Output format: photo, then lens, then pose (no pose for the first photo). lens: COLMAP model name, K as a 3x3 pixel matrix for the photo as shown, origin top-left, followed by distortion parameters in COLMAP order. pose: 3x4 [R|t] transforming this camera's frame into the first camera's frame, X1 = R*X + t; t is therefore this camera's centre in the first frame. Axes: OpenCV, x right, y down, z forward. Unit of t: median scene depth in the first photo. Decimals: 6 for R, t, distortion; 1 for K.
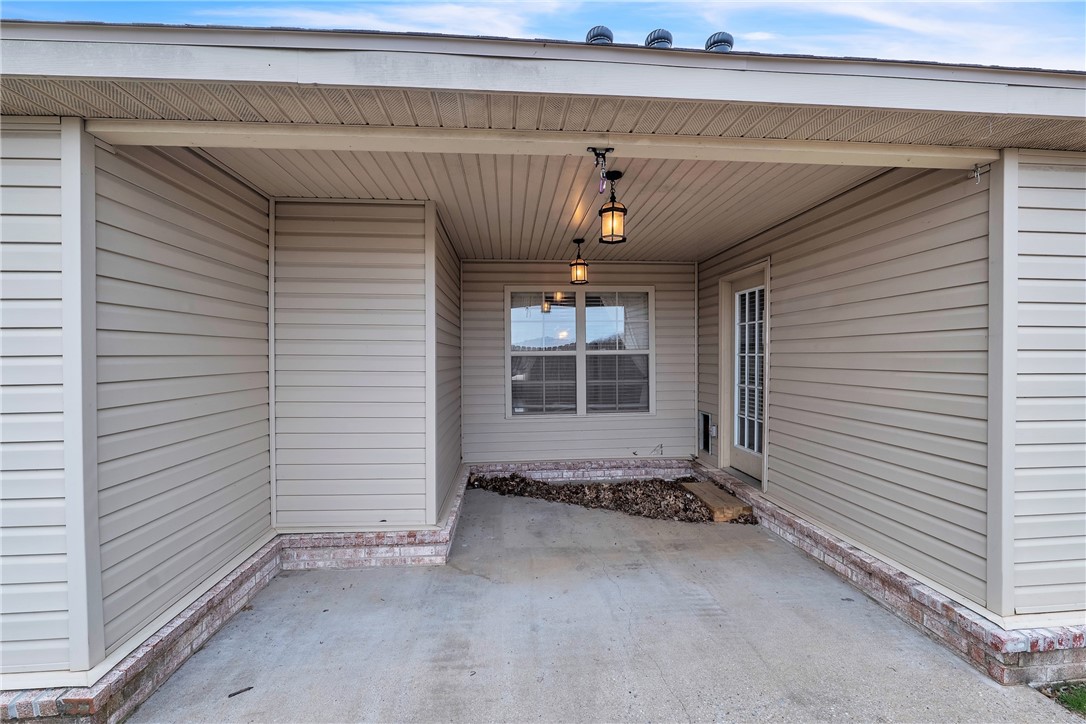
lens RADIAL K [[442.8, 0, 542.2], [0, 442.8, 361.4], [0, 0, 1]] dist [-0.006379, -0.000816]
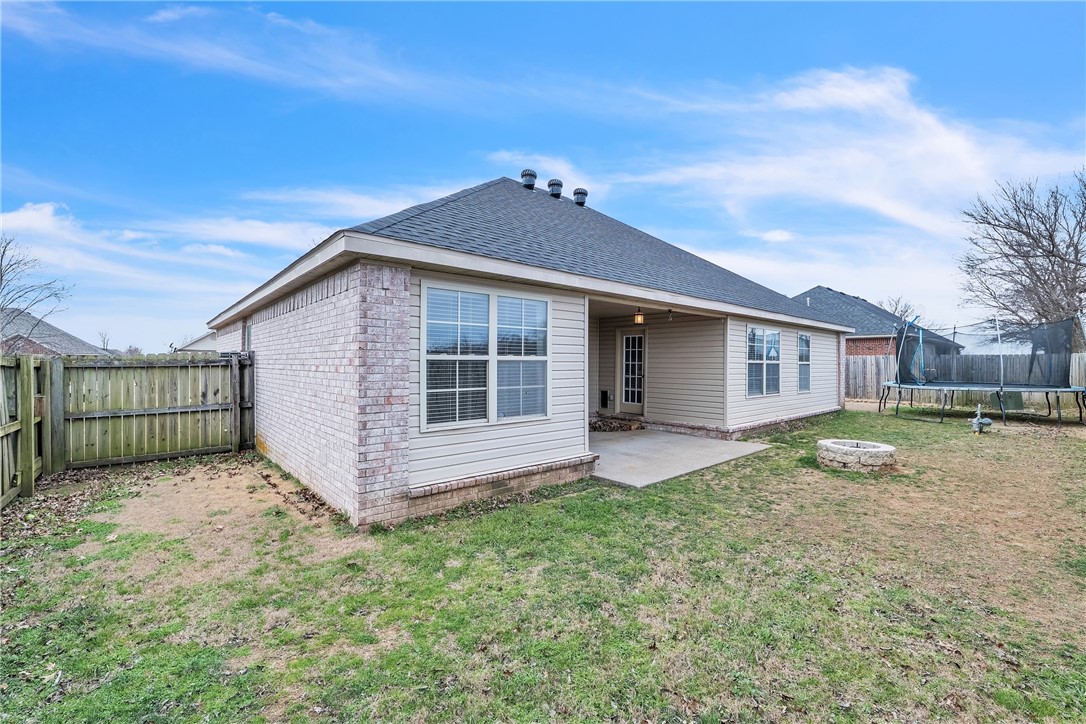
lens RADIAL K [[442.8, 0, 538.0], [0, 442.8, 353.1], [0, 0, 1]] dist [-0.006379, -0.000816]
pose [[0.811491, 0.024729, 0.583841, -1.898168], [-0.010427, 0.999558, -0.027844, 0.011161], [-0.584272, 0.016508, 0.811390, -0.906460]]
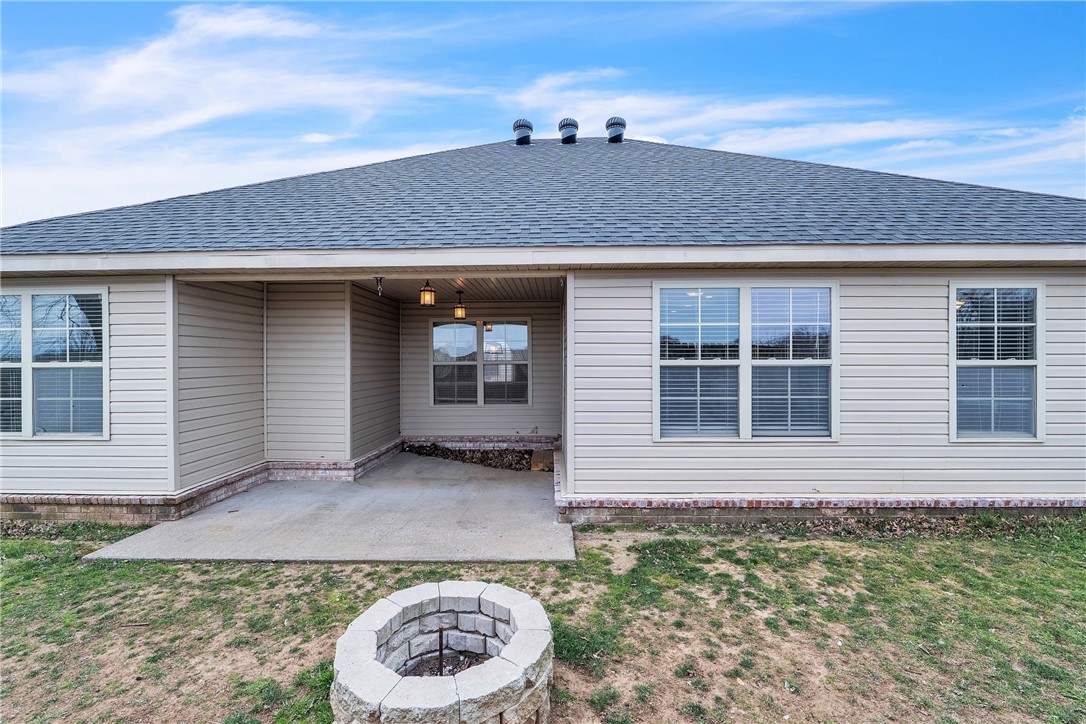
lens RADIAL K [[442.8, 0, 544.5], [0, 442.8, 365.7], [0, 0, 1]] dist [-0.006379, -0.000816]
pose [[0.994230, 0.003241, -0.107224, 0.764726], [-0.003351, 0.999994, -0.000848, -0.016894], [0.107220, 0.001202, 0.994235, -0.732266]]
